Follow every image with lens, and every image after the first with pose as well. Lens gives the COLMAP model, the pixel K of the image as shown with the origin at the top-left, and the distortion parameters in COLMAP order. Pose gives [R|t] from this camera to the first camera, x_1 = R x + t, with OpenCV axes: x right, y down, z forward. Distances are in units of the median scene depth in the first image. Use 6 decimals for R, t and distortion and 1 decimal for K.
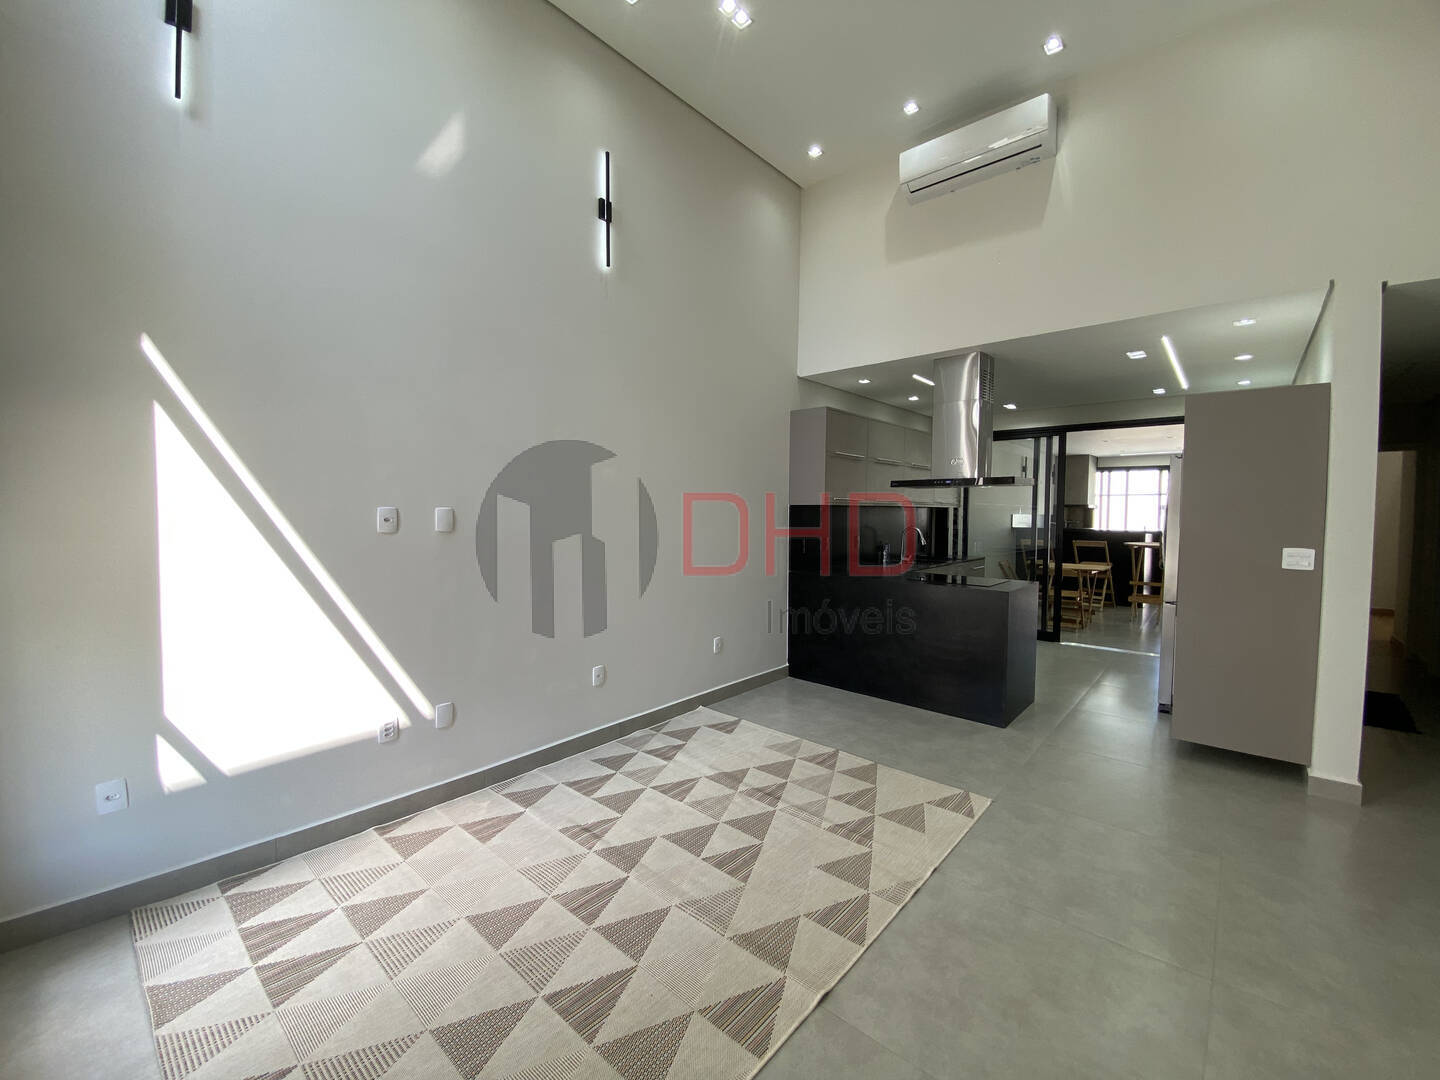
lens RADIAL K [[585.3, 0, 715.6], [0, 585.3, 538.0], [0, 0, 1]] dist [0.027418, -0.025643]
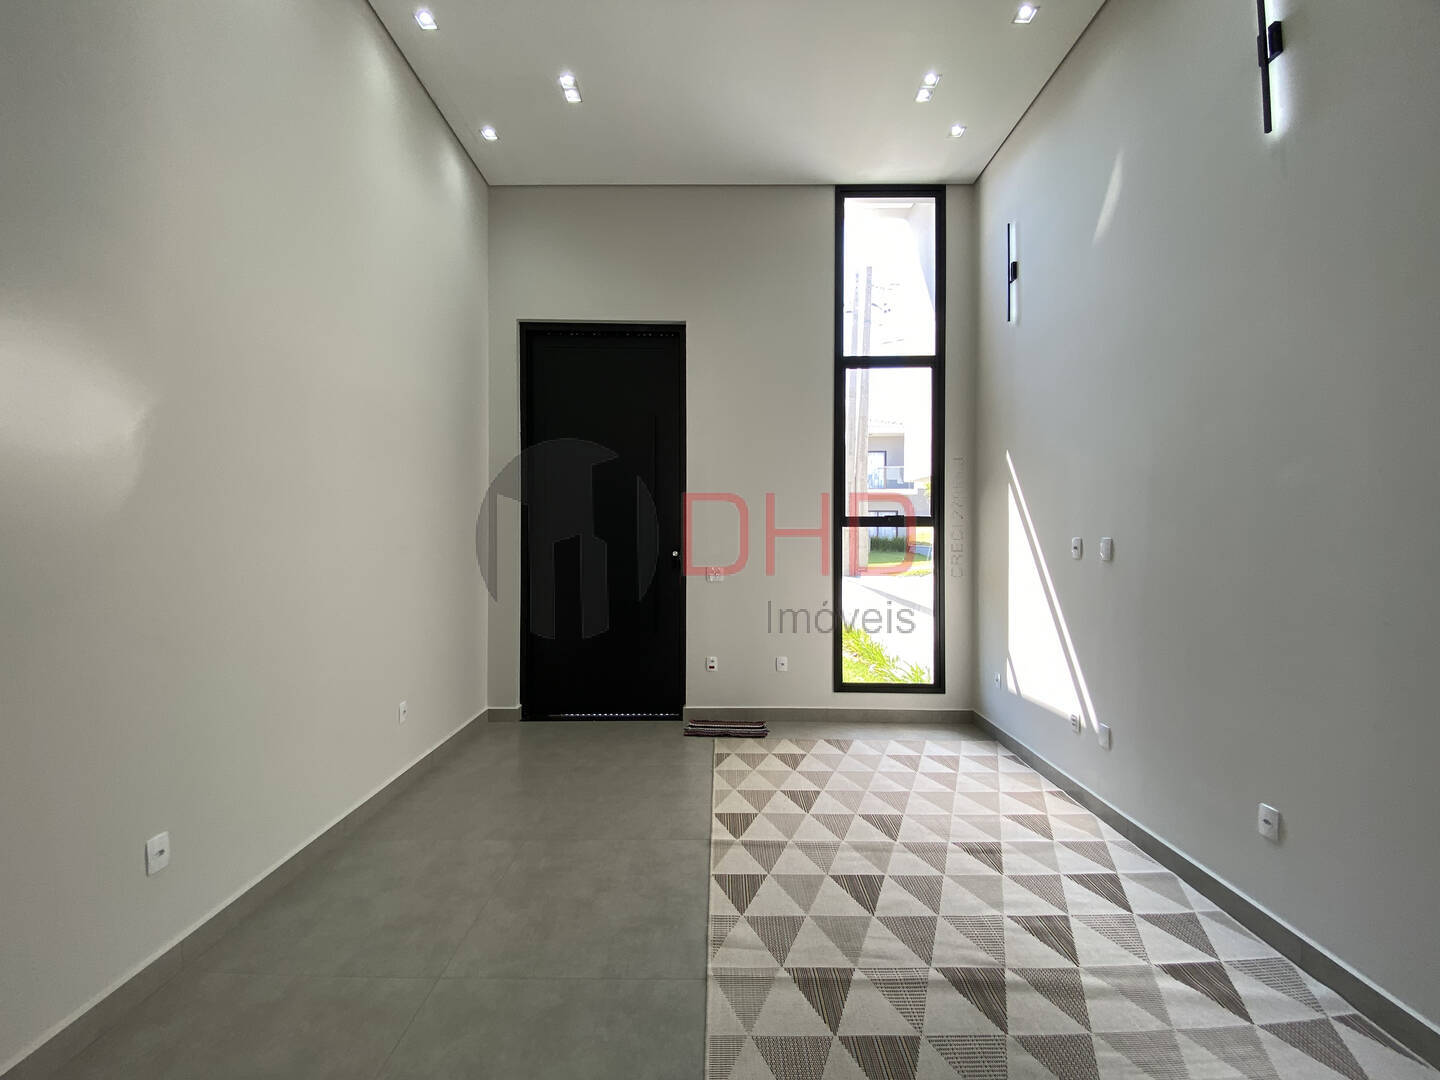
lens RADIAL K [[585.3, 0, 715.6], [0, 585.3, 538.0], [0, 0, 1]] dist [0.027418, -0.025643]
pose [[-0.746875, -0.007796, -0.664918, 0.877618], [-0.042636, 0.998435, 0.036186, -0.066378], [0.663596, 0.055376, -0.746039, 1.528323]]
